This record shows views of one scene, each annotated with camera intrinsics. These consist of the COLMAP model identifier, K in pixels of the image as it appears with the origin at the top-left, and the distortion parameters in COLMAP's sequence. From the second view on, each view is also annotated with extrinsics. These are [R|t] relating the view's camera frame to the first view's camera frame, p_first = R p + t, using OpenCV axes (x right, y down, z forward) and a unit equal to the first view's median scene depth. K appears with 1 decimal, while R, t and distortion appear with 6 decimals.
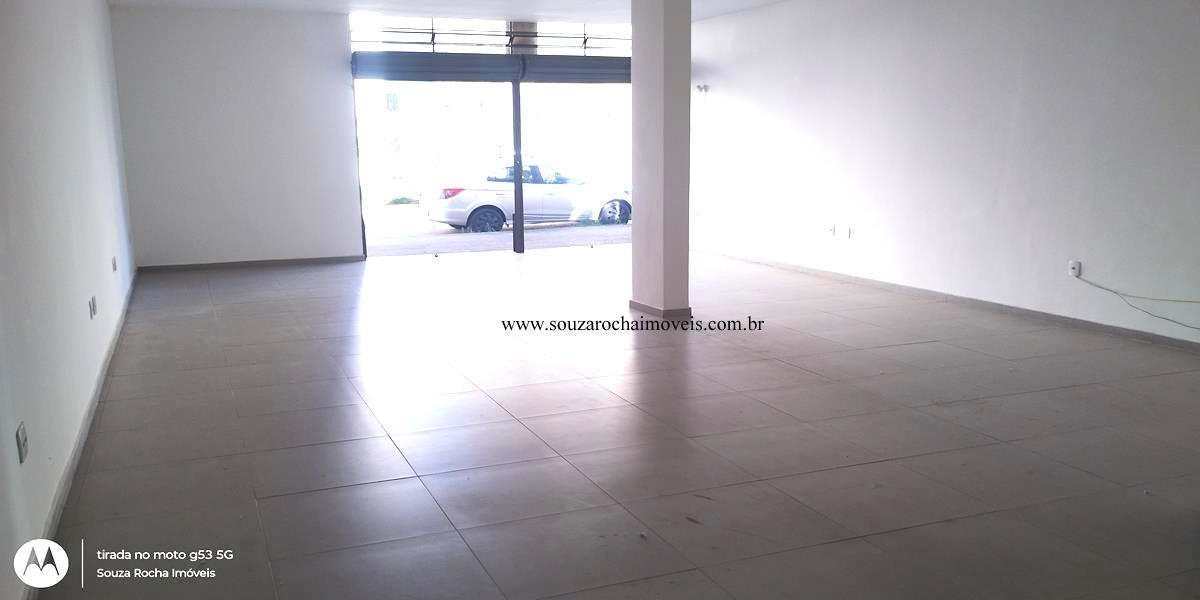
lens RADIAL K [[987.7, 0, 600.0], [0, 987.7, 300.0], [0, 0, 1]] dist [0.000018, -0.000175]
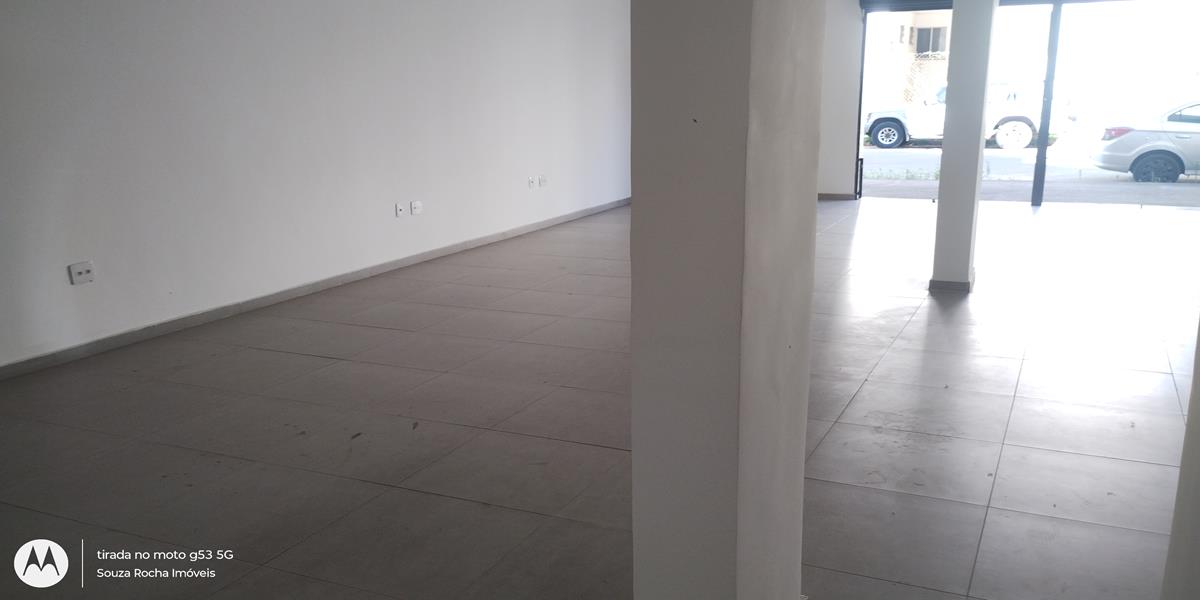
lens RADIAL K [[1015.6, 0, 600.0], [0, 1015.6, 300.0], [0, 0, 1]] dist [0.003917, 0.002824]
pose [[0.671265, 0.154241, -0.724992, 0.208060], [-0.107479, 0.988027, 0.110687, -0.015979], [0.733384, 0.003621, 0.679805, 0.081220]]
